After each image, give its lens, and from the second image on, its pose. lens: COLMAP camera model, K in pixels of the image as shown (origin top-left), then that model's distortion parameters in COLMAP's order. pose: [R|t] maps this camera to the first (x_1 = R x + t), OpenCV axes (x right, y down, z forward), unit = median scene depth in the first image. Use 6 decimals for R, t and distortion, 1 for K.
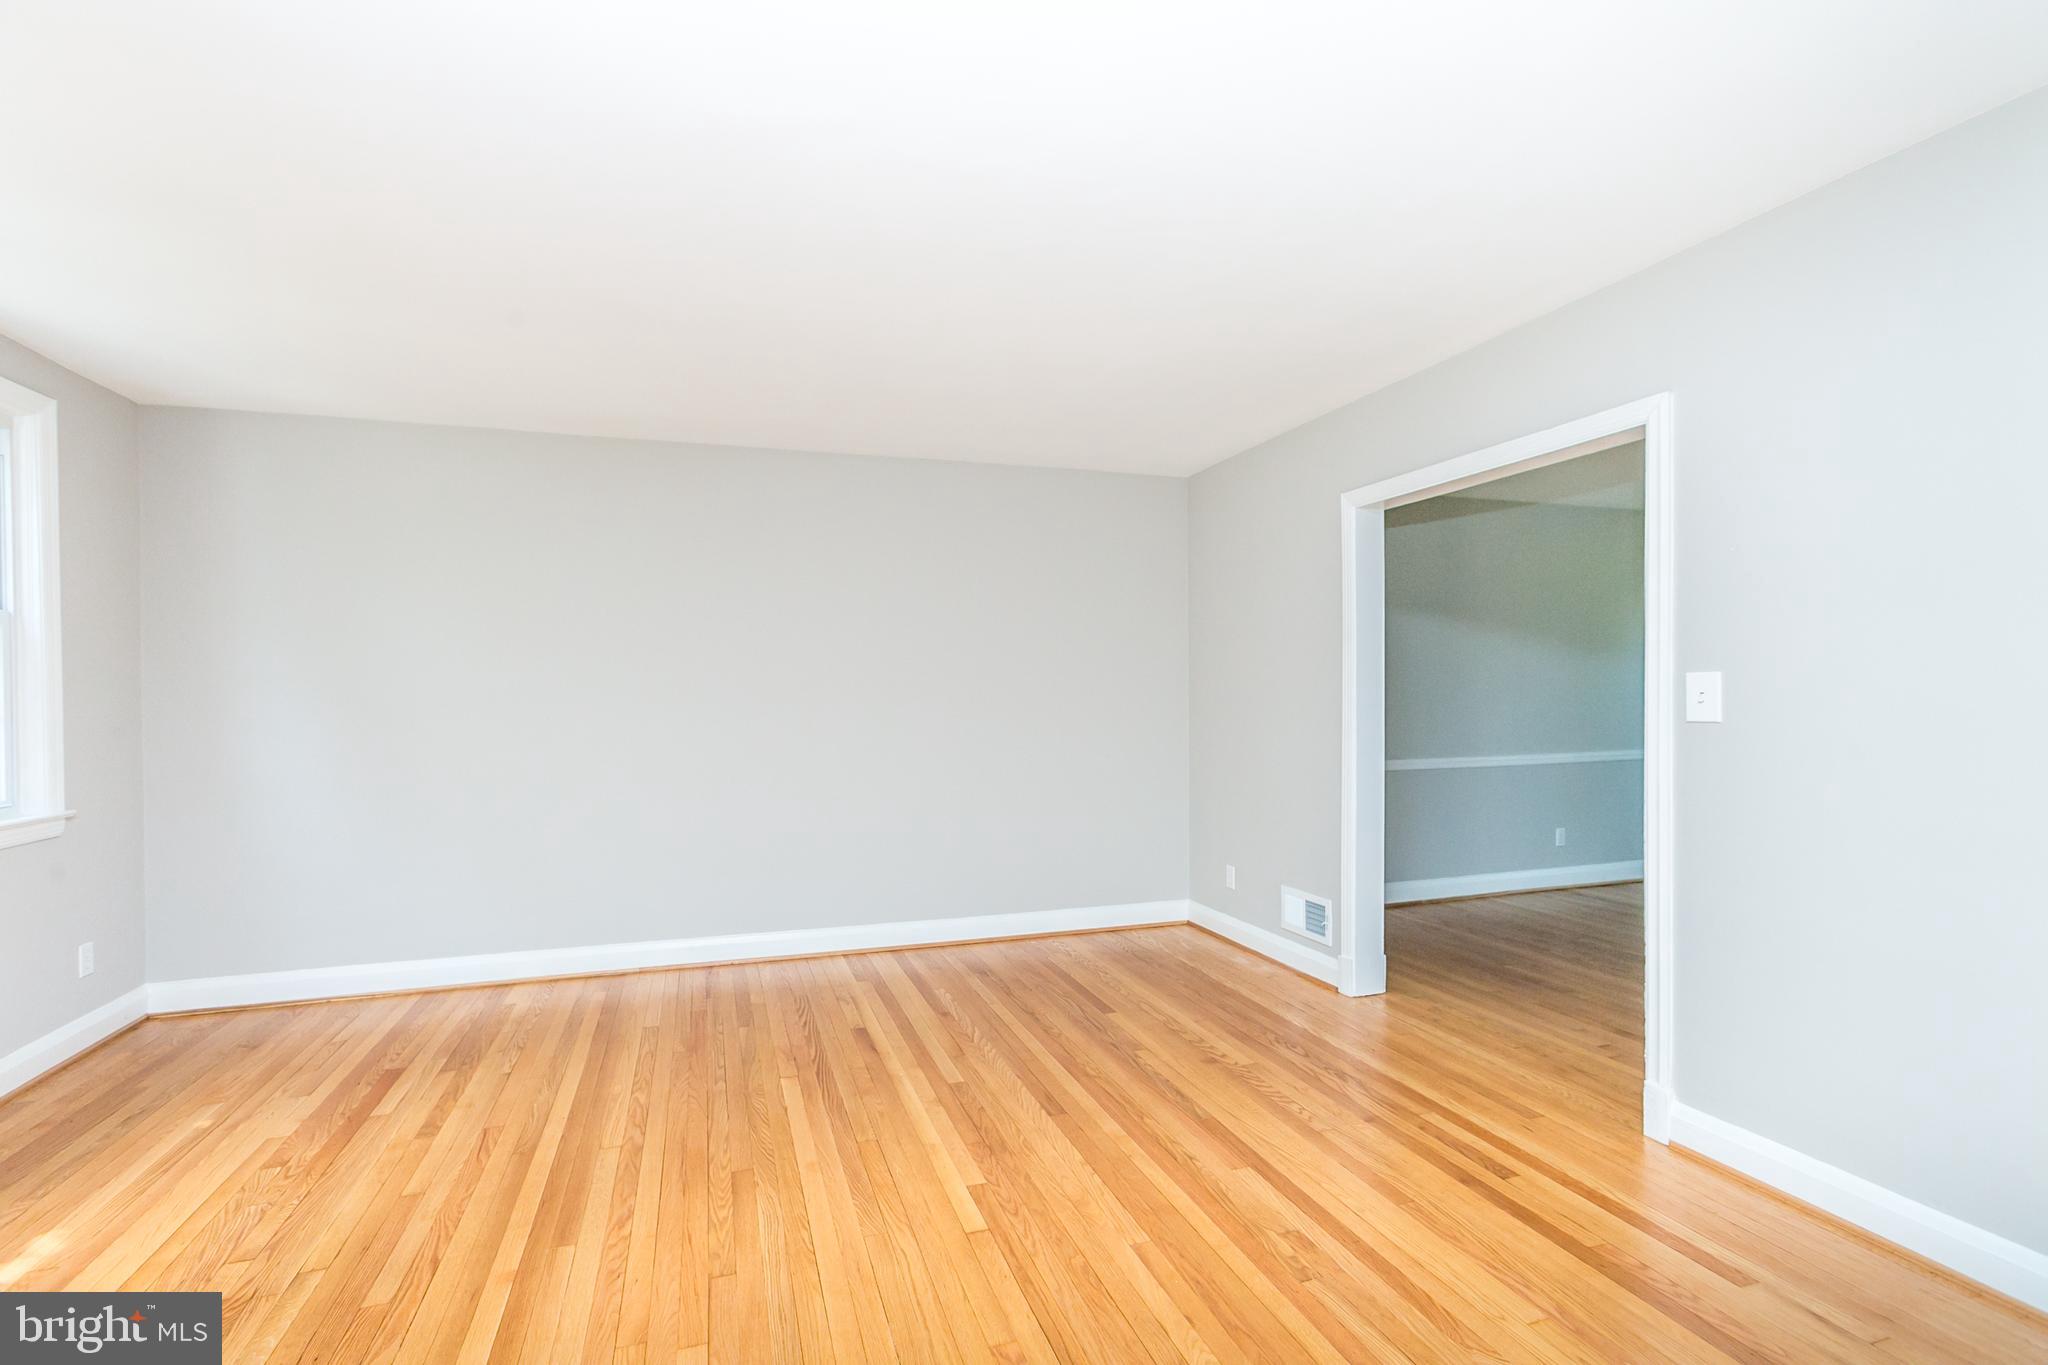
lens RADIAL K [[909.6, 0, 996.8], [0, 909.6, 702.9], [0, 0, 1]] dist [-0.001413, 0.000214]
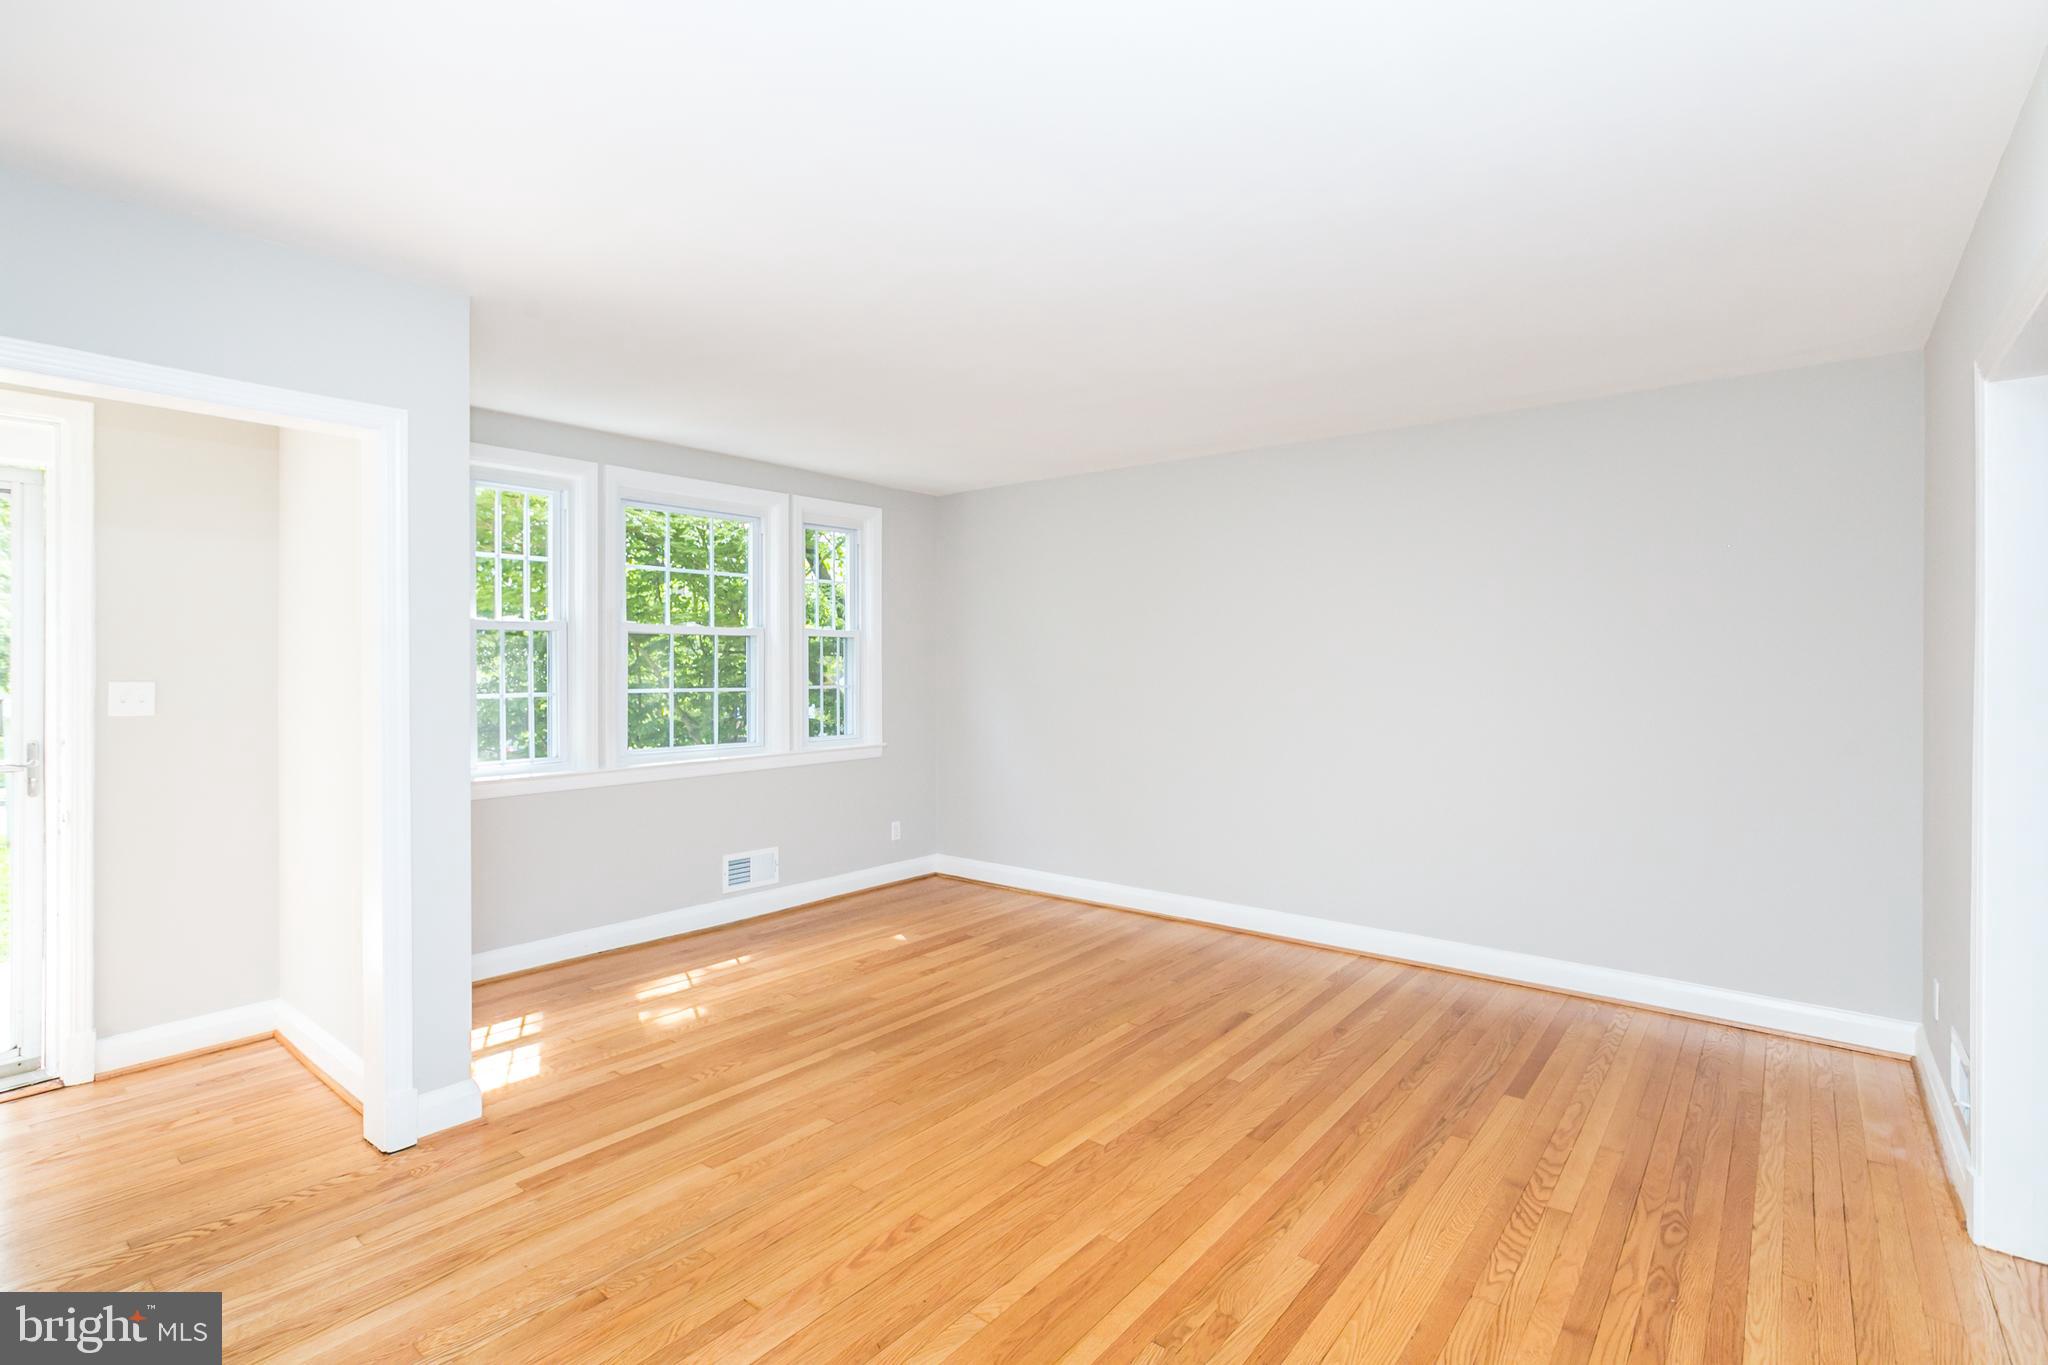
lens RADIAL K [[959.3, 0, 1026.6], [0, 959.3, 670.5], [0, 0, 1]] dist [-0.038247, 0.031418]
pose [[0.556422, 0.012862, -0.830800, 0.676067], [-0.010709, 0.999908, 0.008308, -0.038898], [0.830831, 0.004274, 0.556508, 0.219463]]
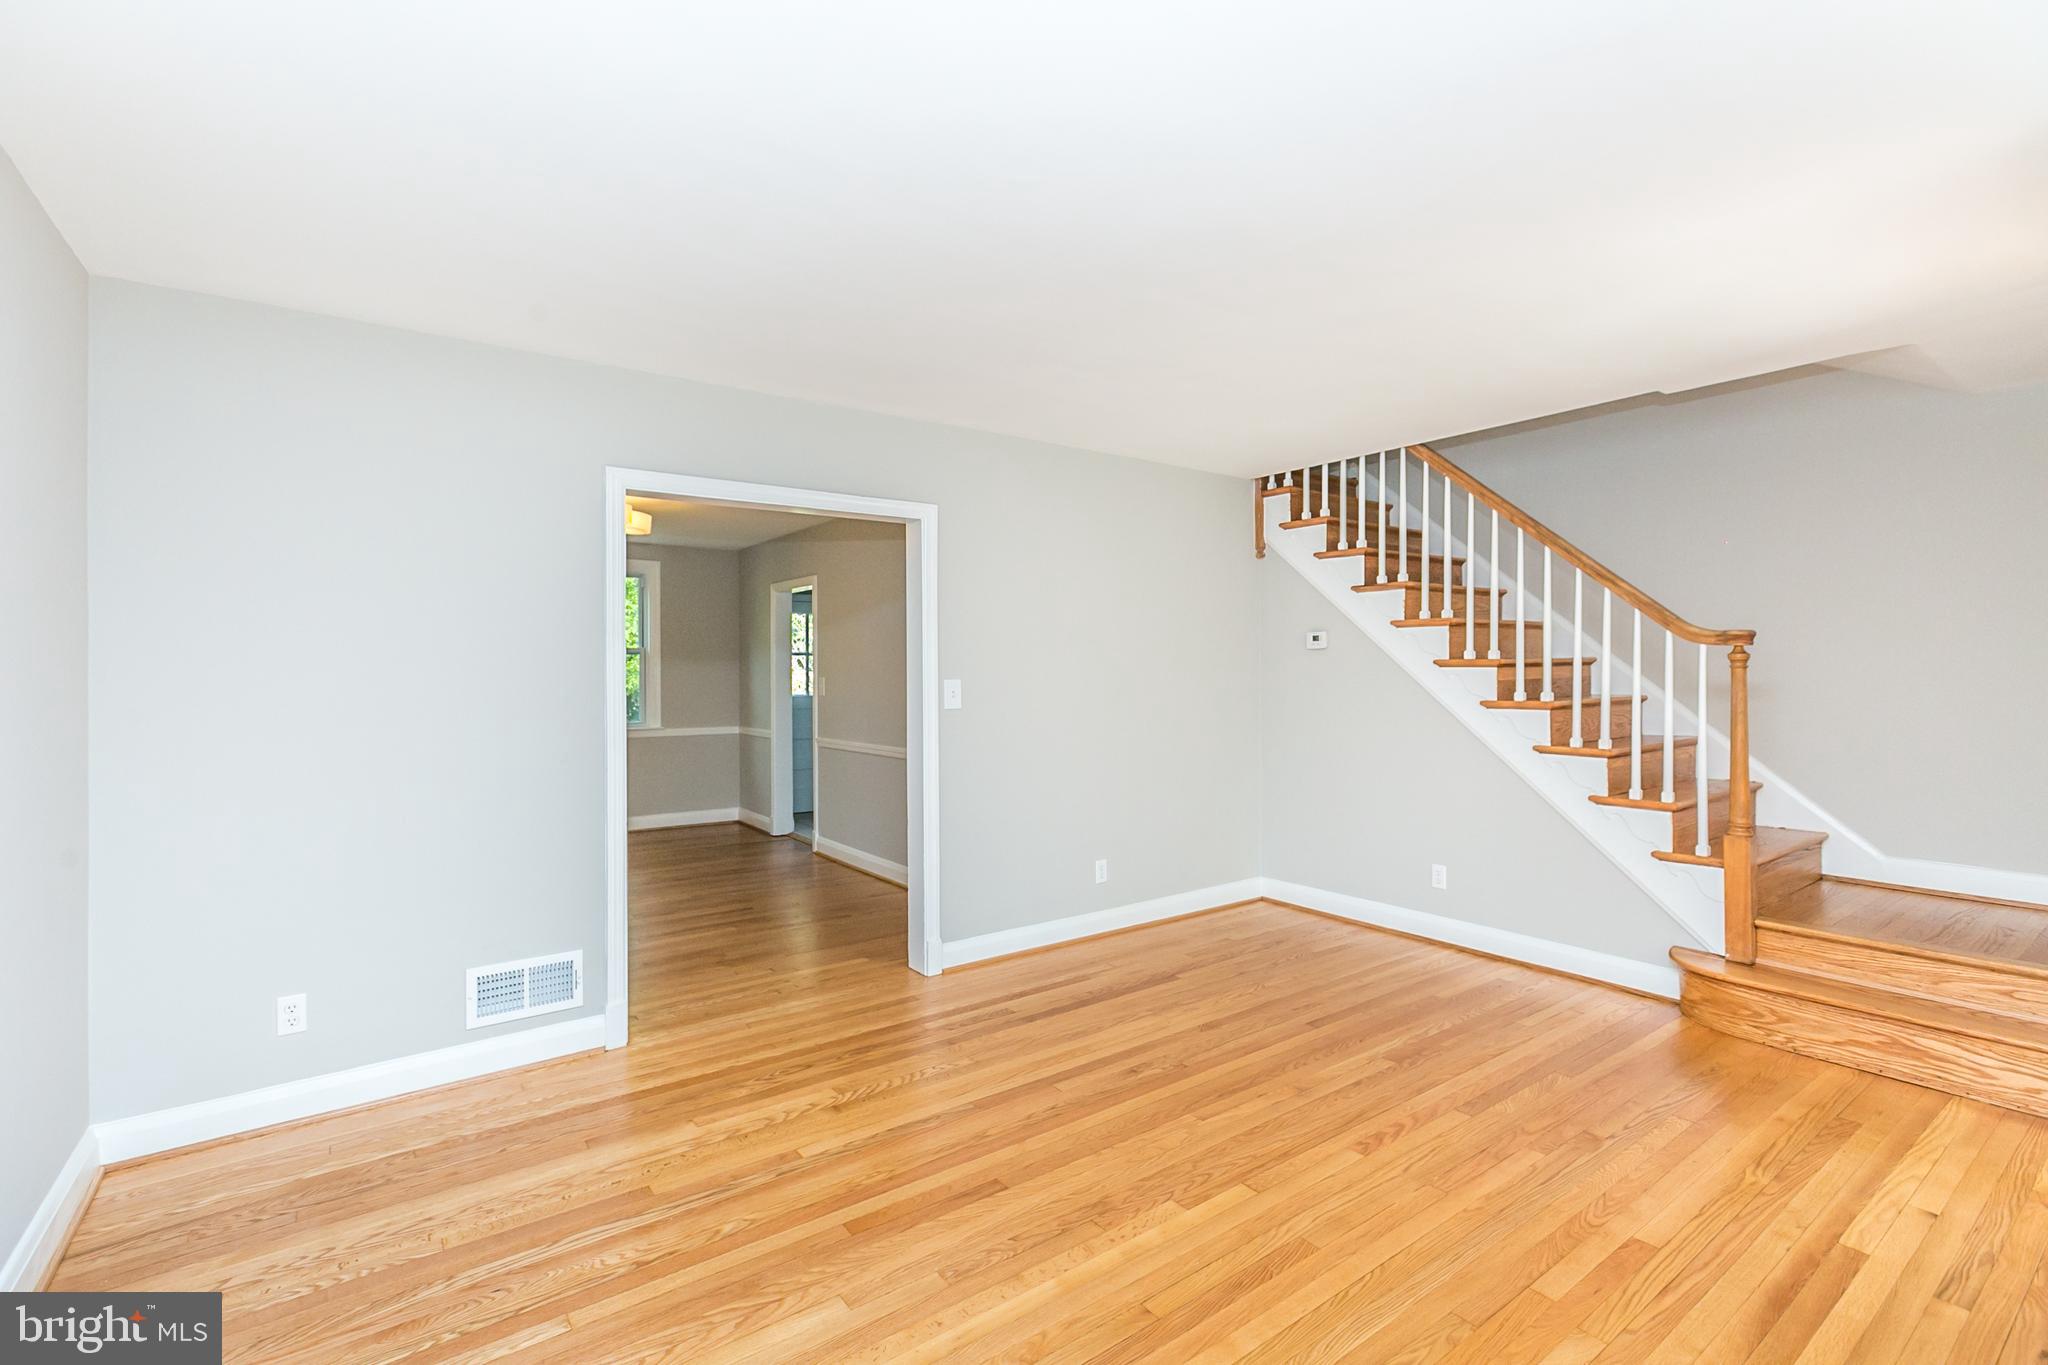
lens RADIAL K [[908.0, 0, 1024.0], [0, 908.0, 682.5], [0, 0, 1]] dist [0.002647, 0.000347]
pose [[-0.313558, 0.000341, 0.949569, -0.683941], [0.015166, 0.999874, 0.004648, -0.027494], [-0.949448, 0.015859, -0.313524, 1.114228]]
